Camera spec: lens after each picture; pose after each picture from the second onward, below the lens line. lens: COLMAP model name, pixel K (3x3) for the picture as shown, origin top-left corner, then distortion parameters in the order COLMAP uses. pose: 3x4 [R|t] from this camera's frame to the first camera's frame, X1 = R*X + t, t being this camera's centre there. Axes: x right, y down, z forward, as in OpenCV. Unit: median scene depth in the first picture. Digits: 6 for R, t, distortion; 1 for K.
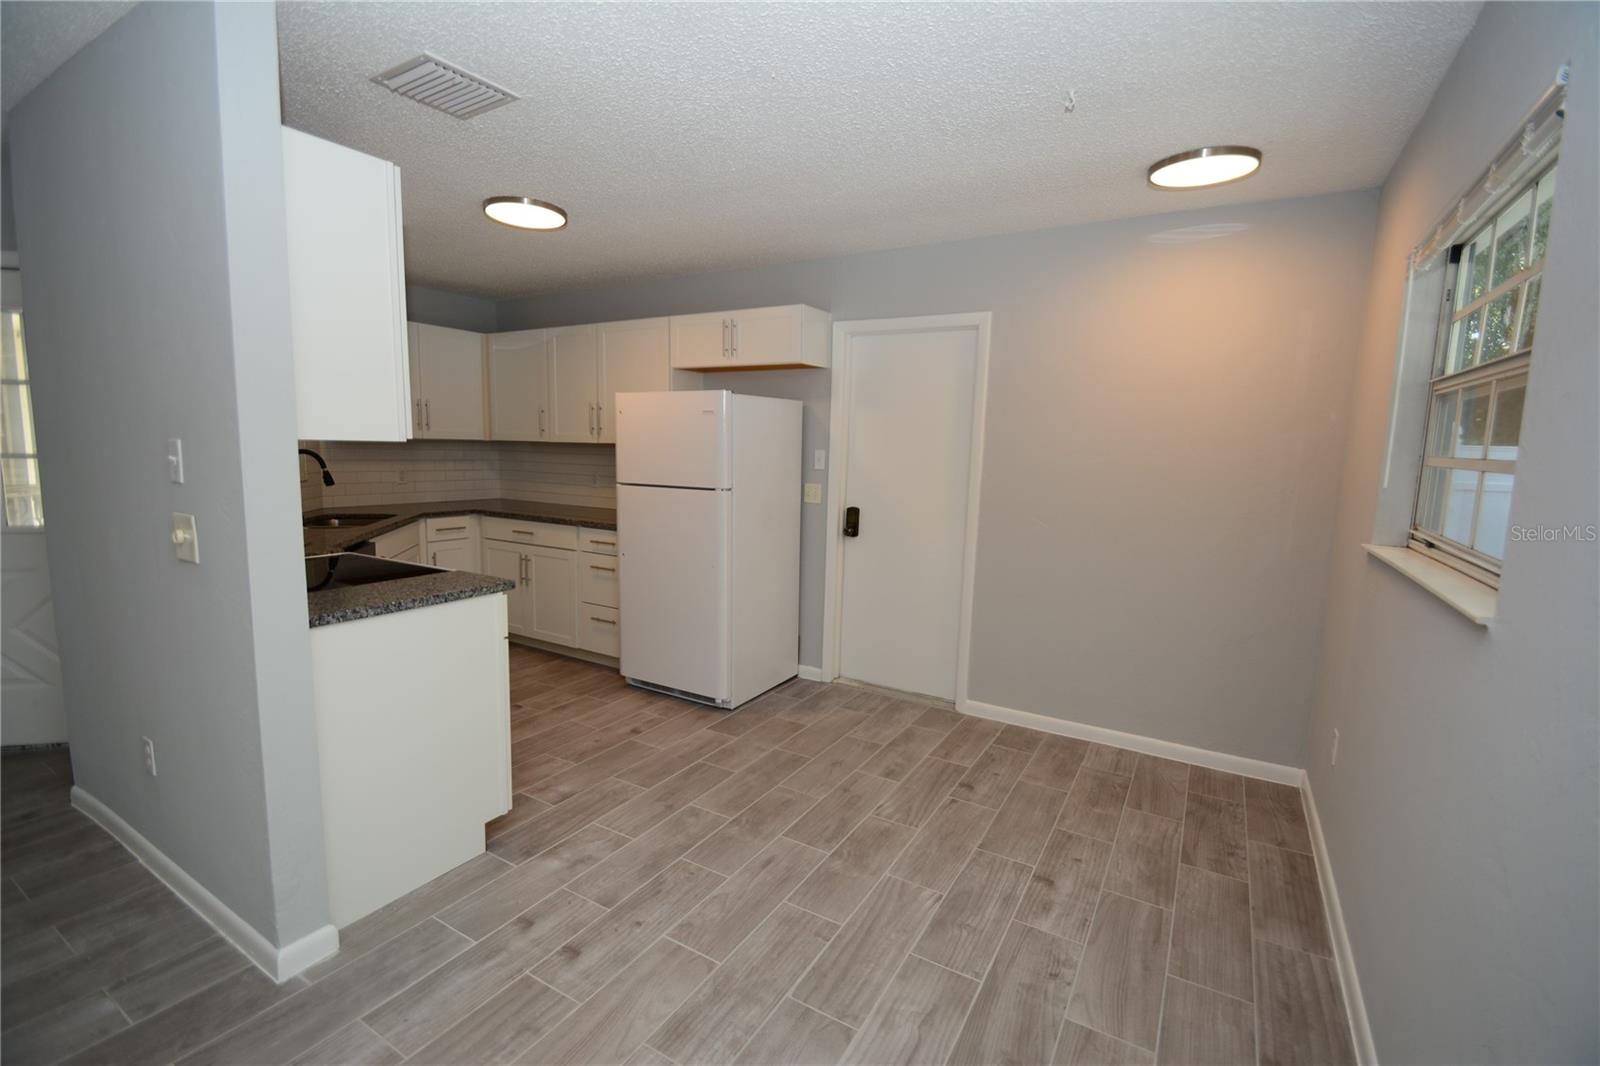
lens RADIAL K [[701.1, 0, 802.0], [0, 701.1, 532.7], [0, 0, 1]] dist [0.010626, -0.013926]
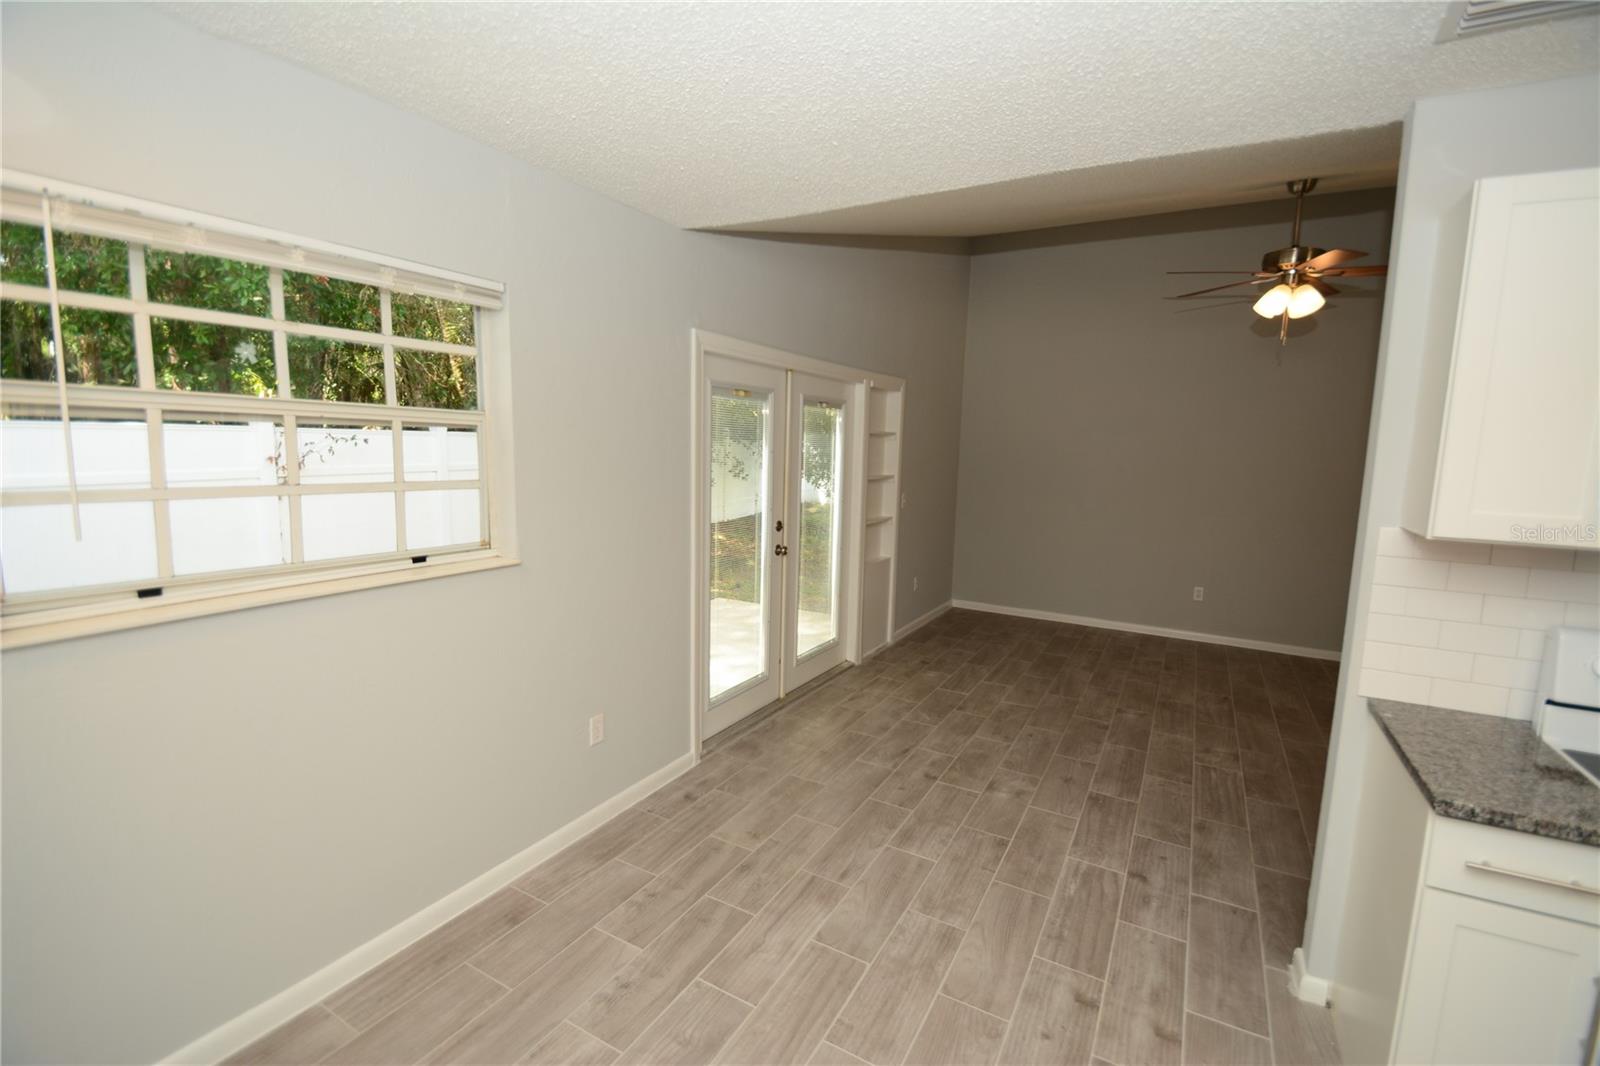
lens RADIAL K [[701.1, 0, 801.5], [0, 701.1, 535.2], [0, 0, 1]] dist [0.010626, -0.013926]
pose [[-0.998450, -0.046746, -0.030199, 0.081311], [-0.052881, 0.966006, 0.253055, -0.163863], [0.017343, 0.254260, -0.966980, 0.972955]]
